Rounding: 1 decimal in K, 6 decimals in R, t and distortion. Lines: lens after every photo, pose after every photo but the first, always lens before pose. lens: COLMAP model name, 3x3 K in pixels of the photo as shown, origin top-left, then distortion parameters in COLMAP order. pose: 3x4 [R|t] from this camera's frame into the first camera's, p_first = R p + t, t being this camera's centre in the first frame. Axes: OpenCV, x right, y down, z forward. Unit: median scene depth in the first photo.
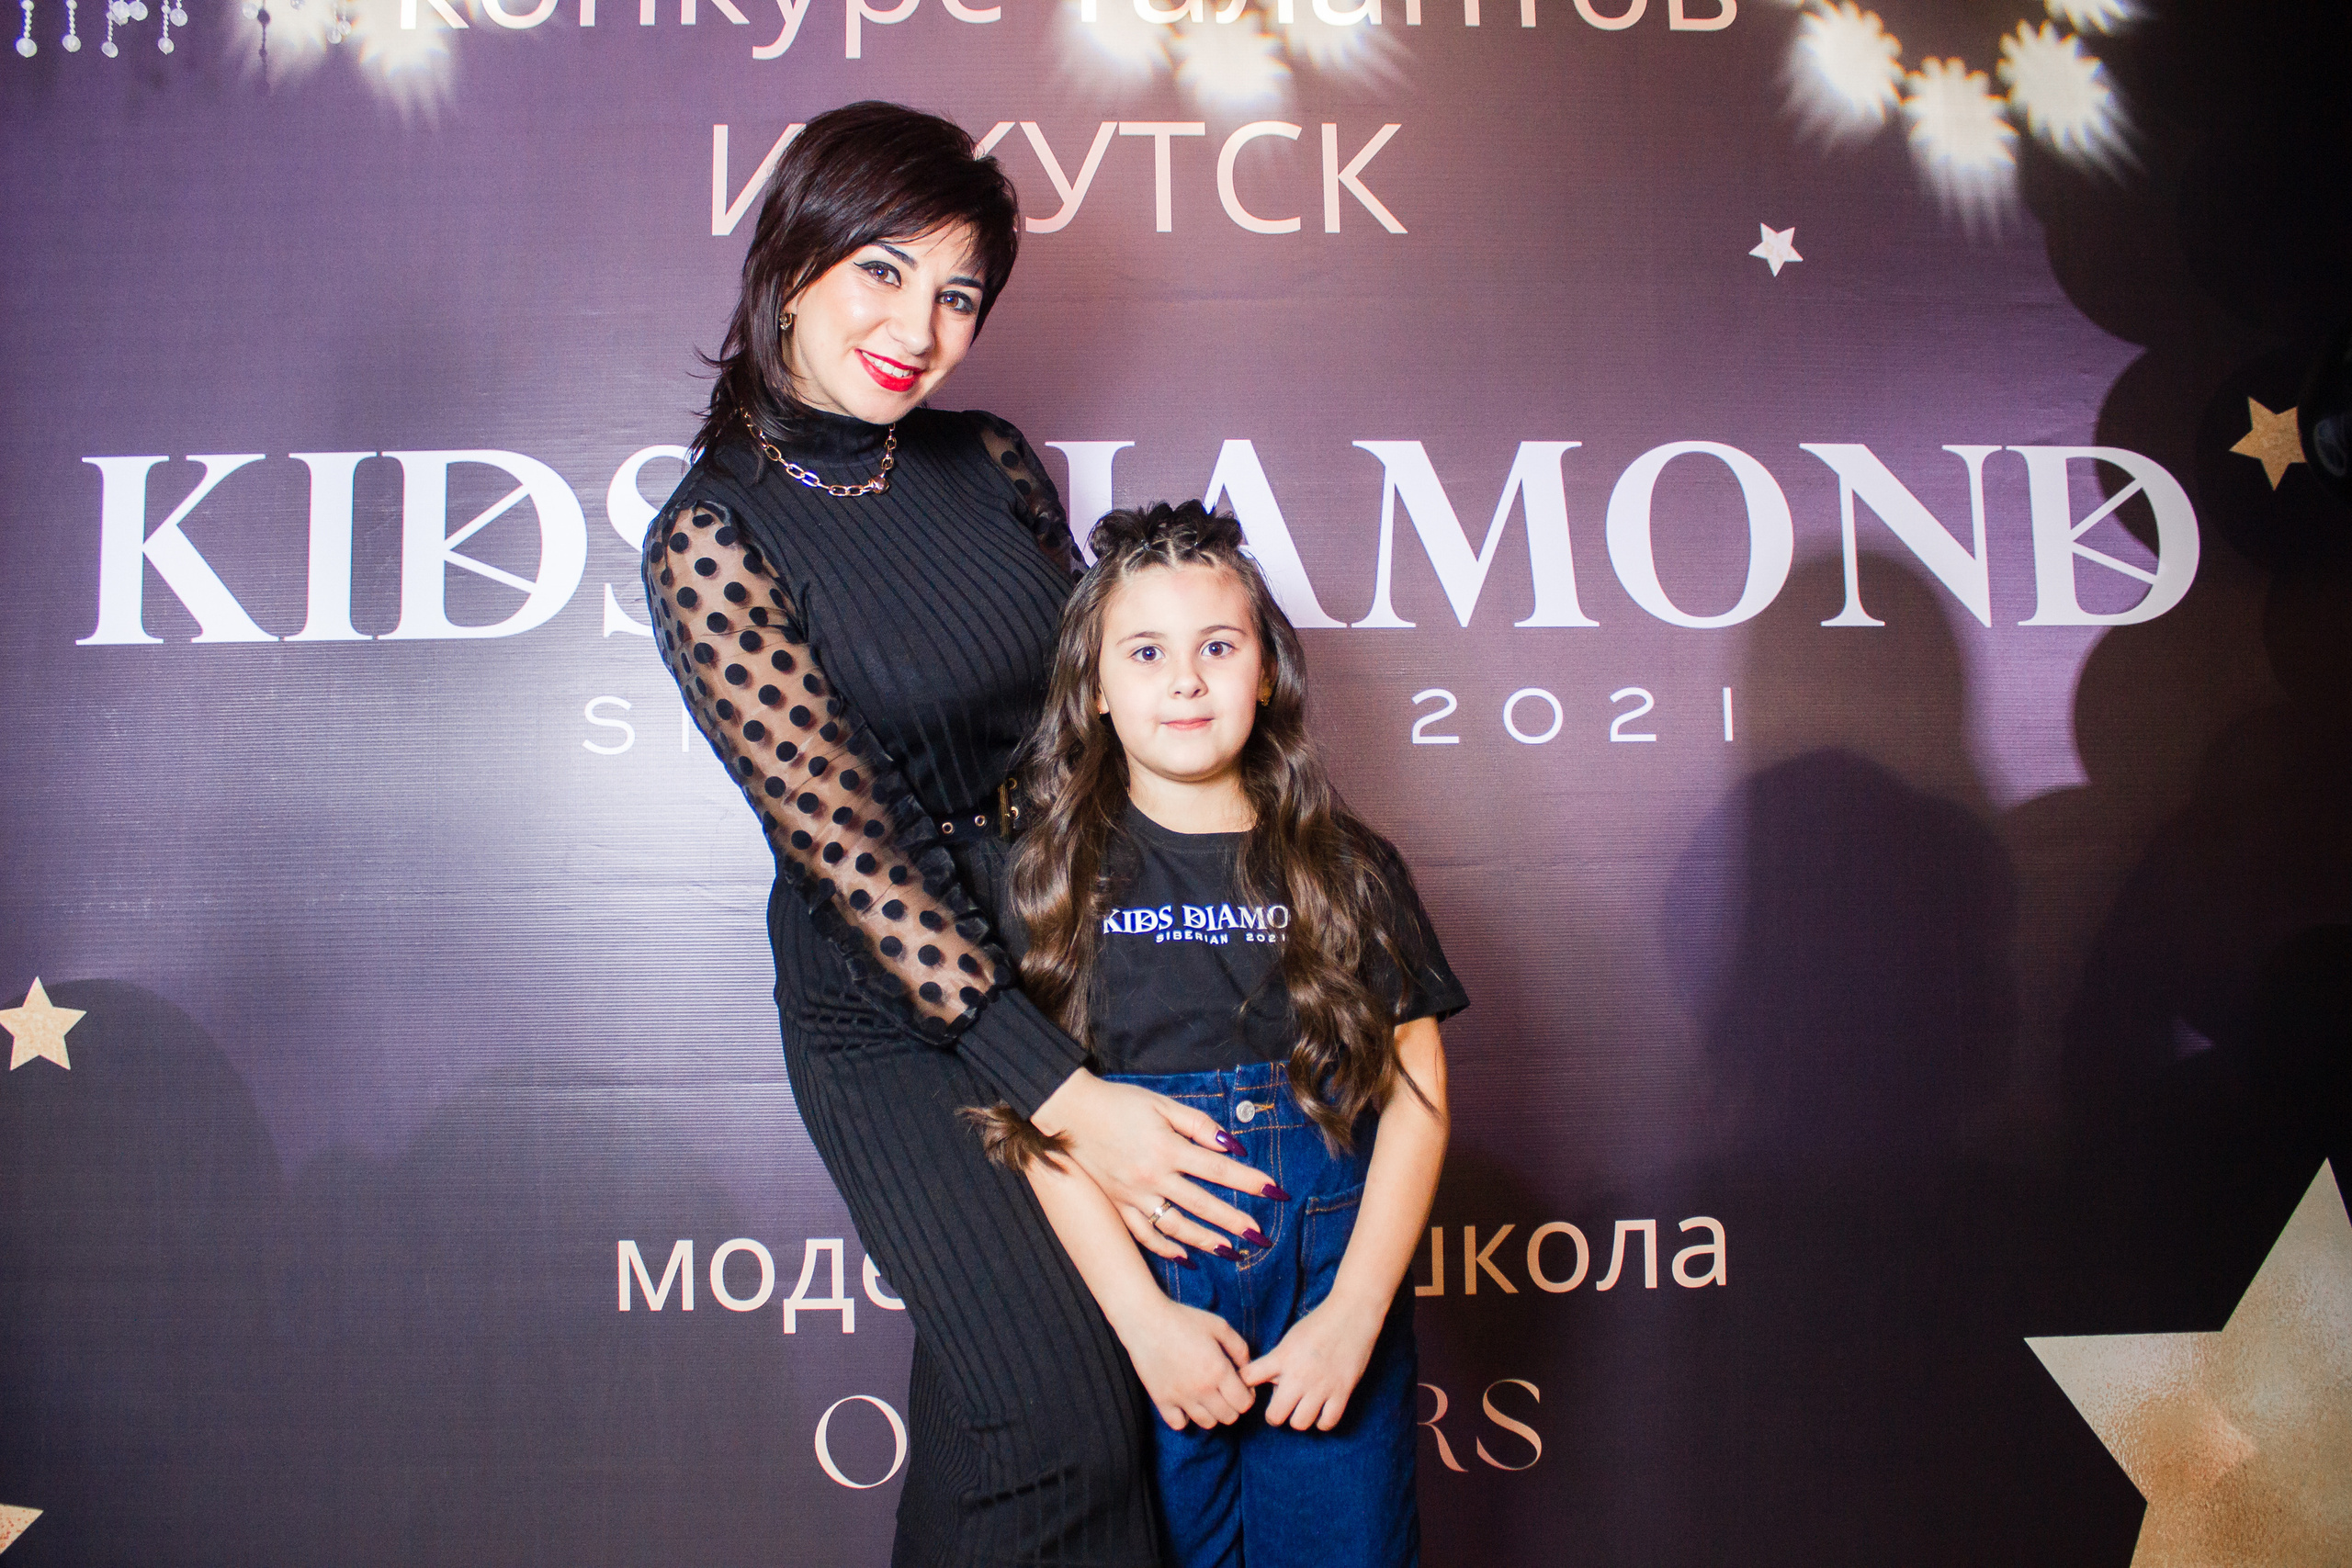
lens RADIAL K [[1979.4, 0, 1146.0], [0, 1979.4, 790.8], [0, 0, 1]] dist [-0.160083, 0.146344]
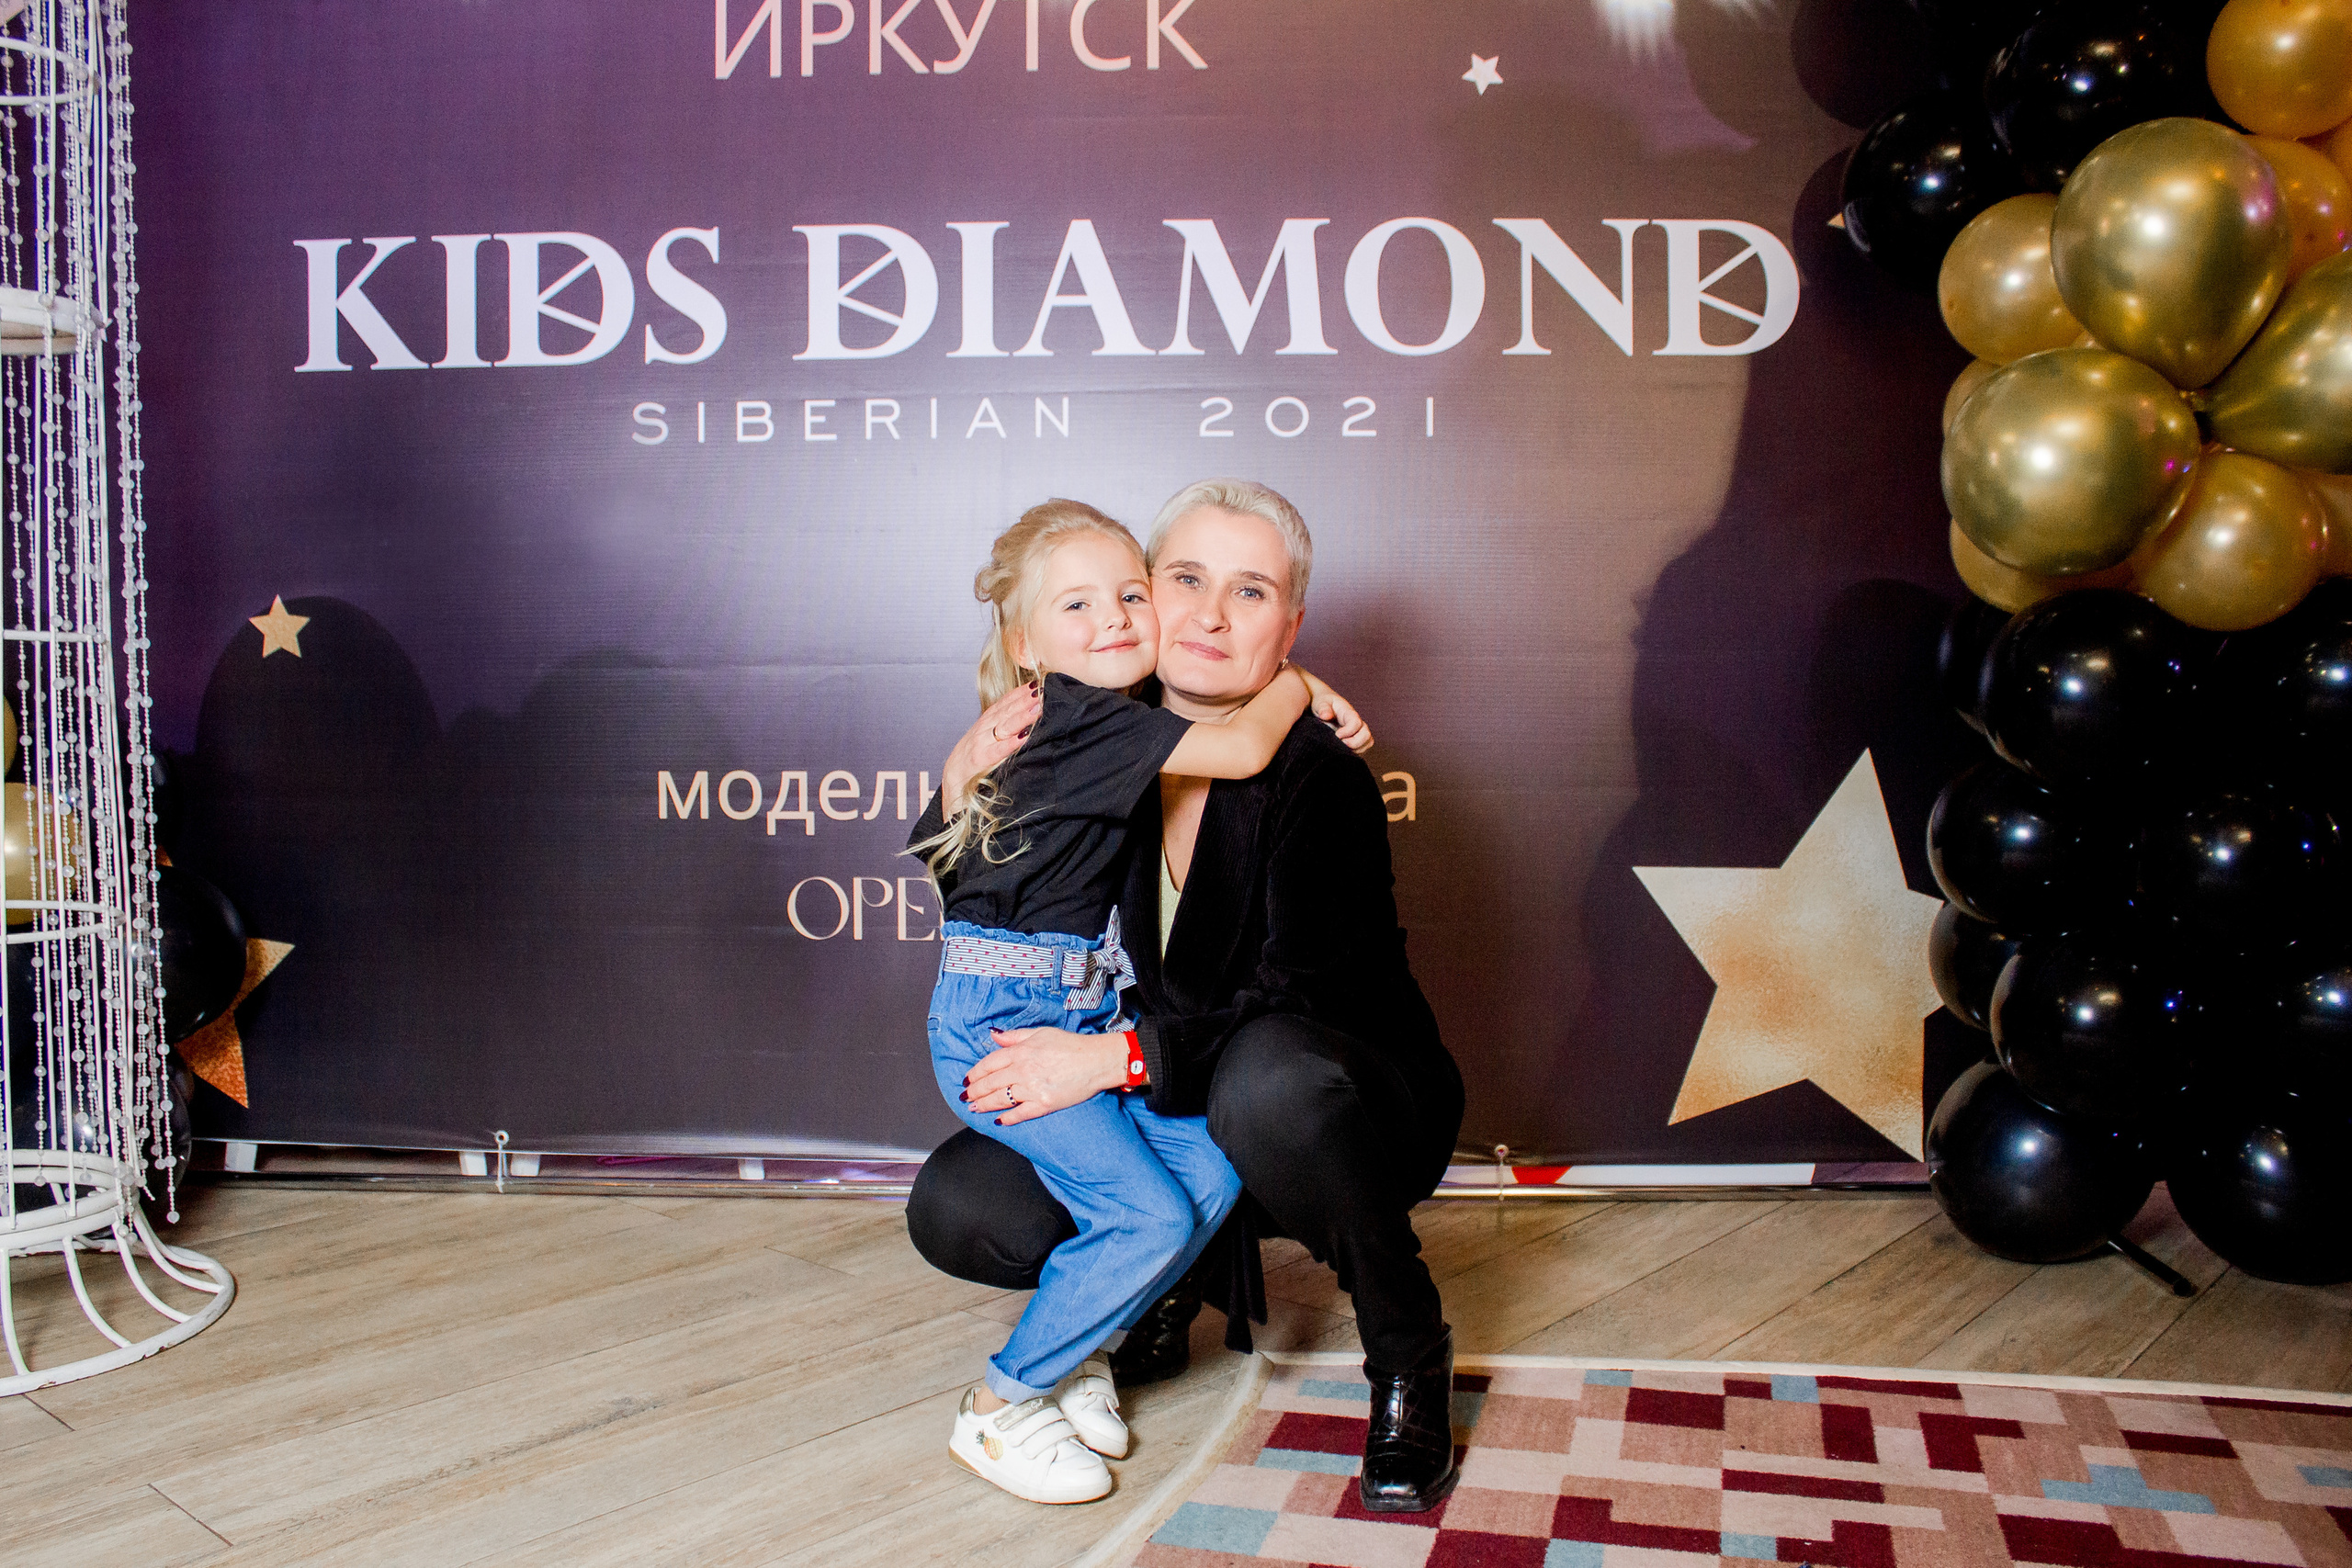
lens RADIAL K [[2106.0, 0, 1139.6], [0, 2106.0, 792.5], [0, 0, 1]] dist [-0.169427, 0.168674]
pose [[0.995907, 0.019990, -0.088146, 0.232945], [-0.007850, 0.990681, 0.135973, 0.025933], [0.090043, -0.134725, 0.986783, -0.539759]]
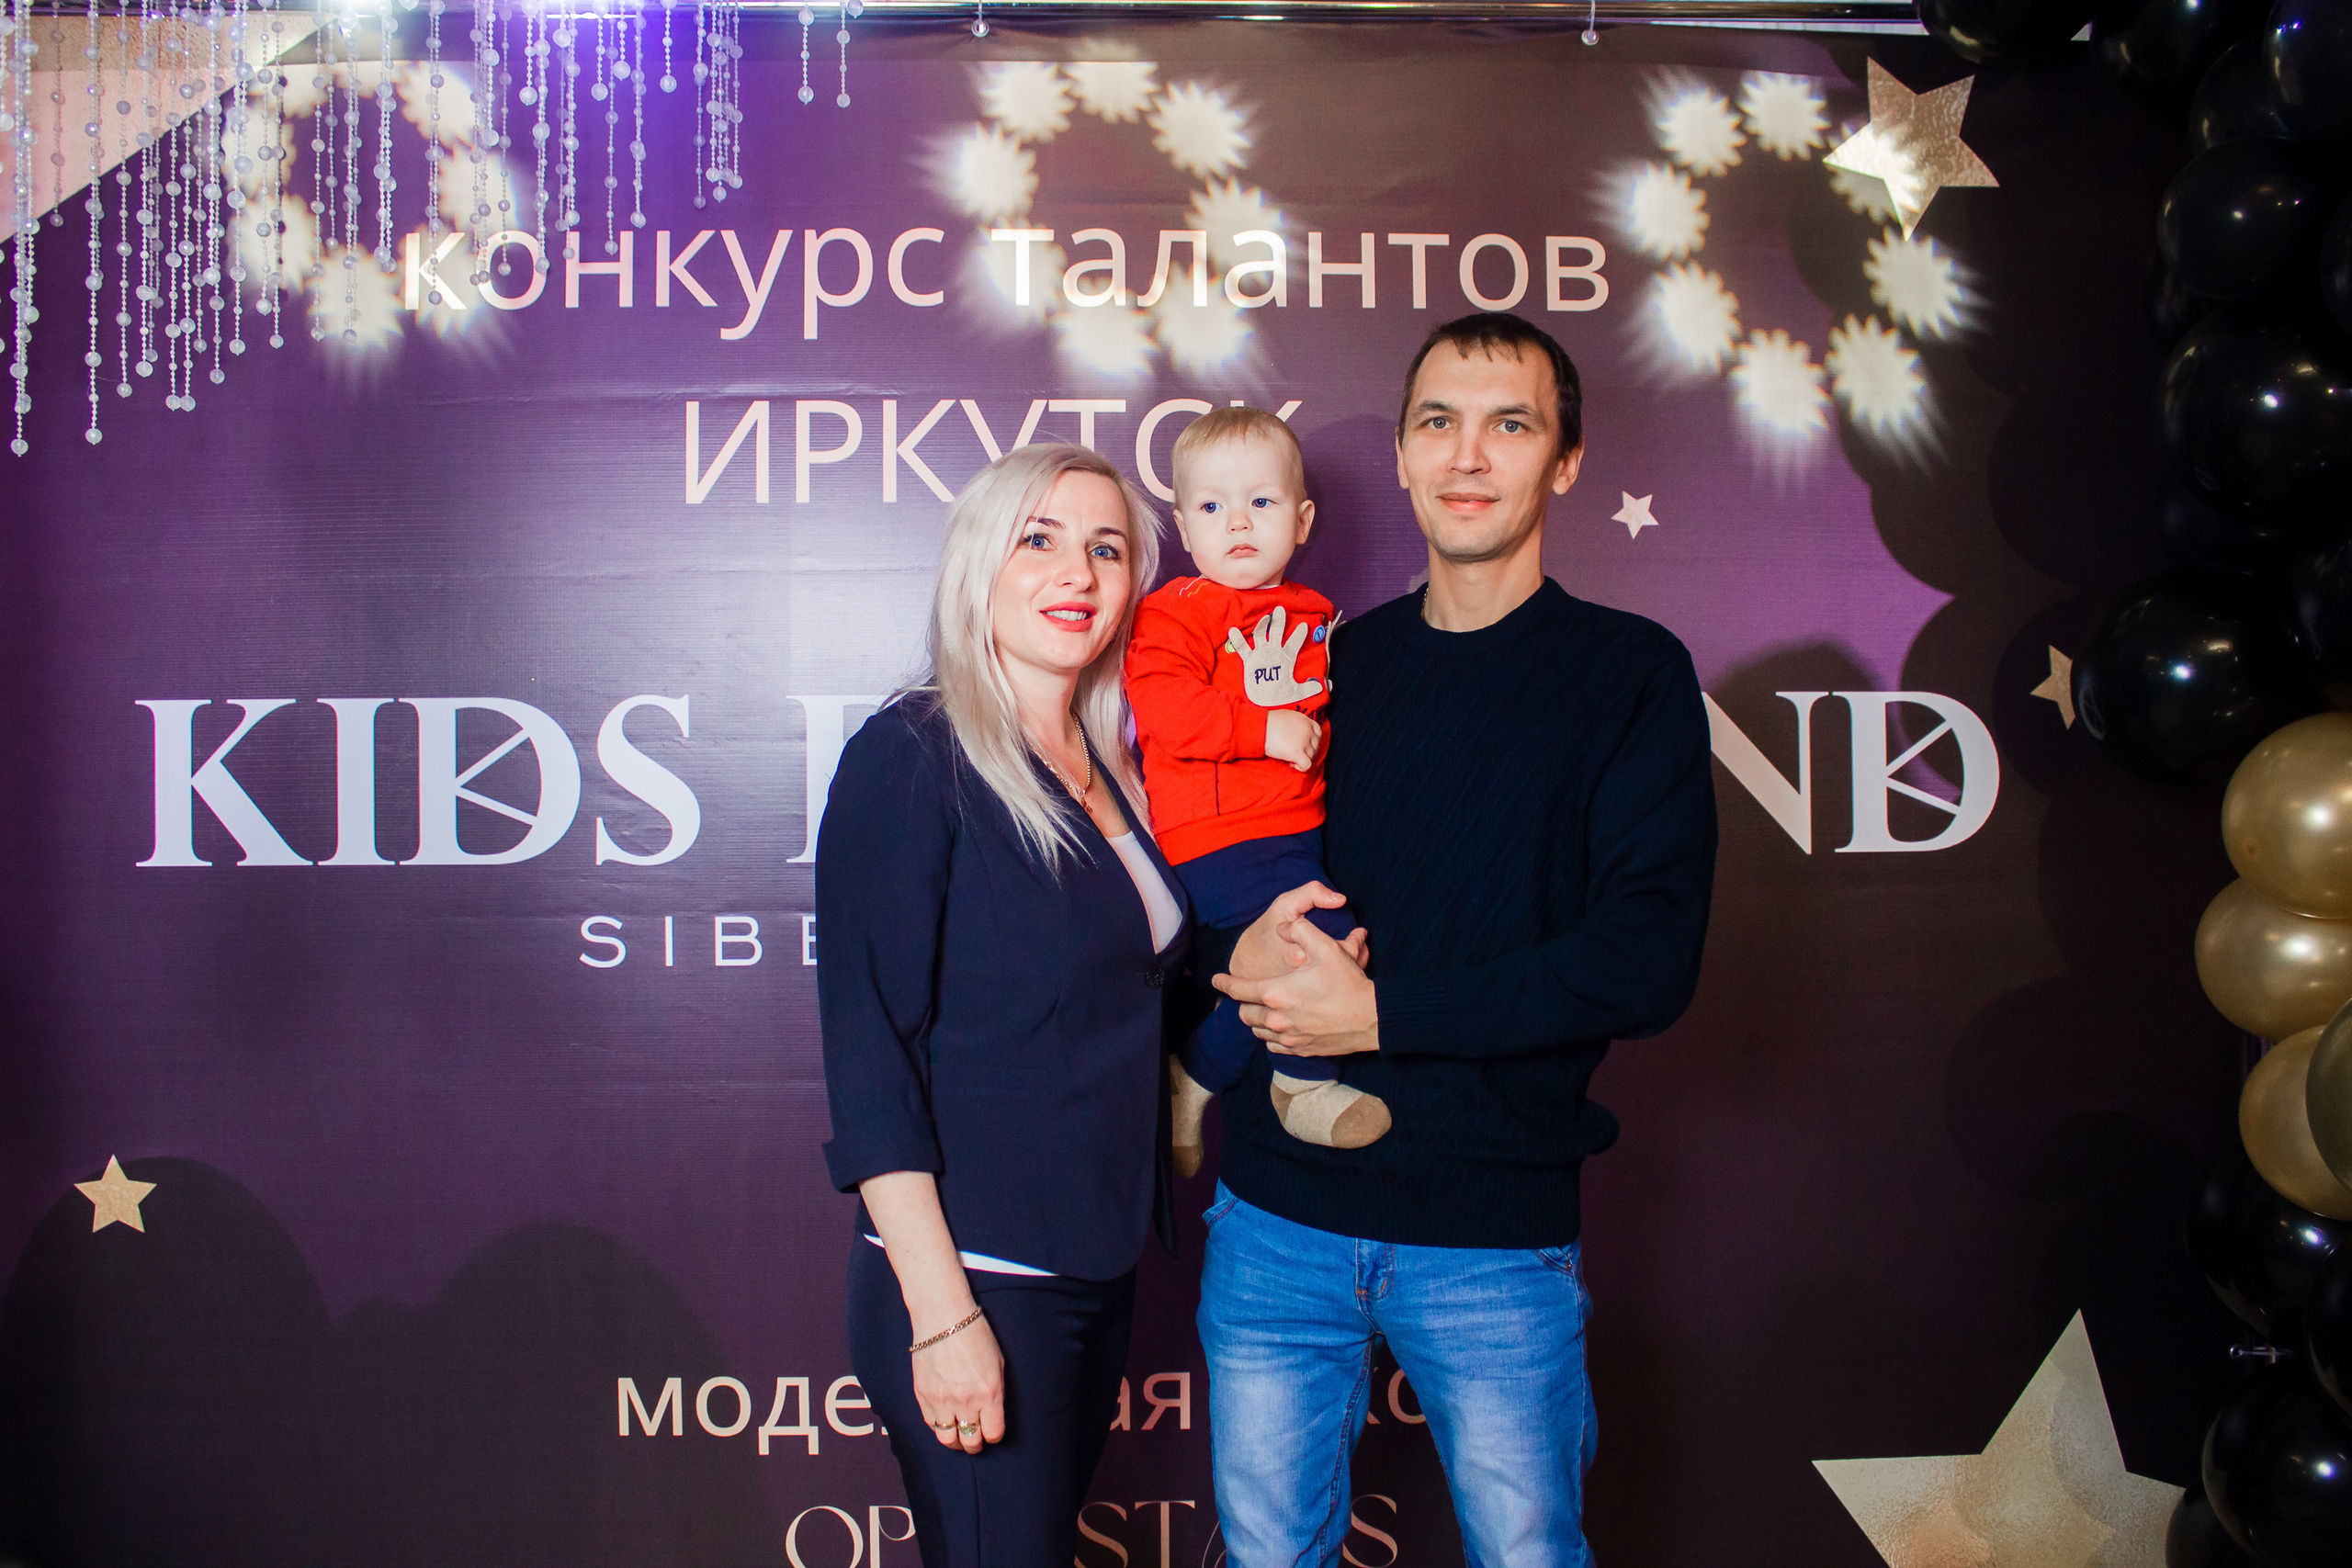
lens RADIAL K [[1979.4, 0, 1146.0], [0, 1979.4, 790.8], [0, 0, 1]] dist [-0.160083, 0.146344]
pose [[0.999903, 0.008730, 0.010847, 0.032607], [-0.009464, 0.997531, 0.069591, -0.204559], [-0.010212, -0.069687, 0.997517, -0.147228]]
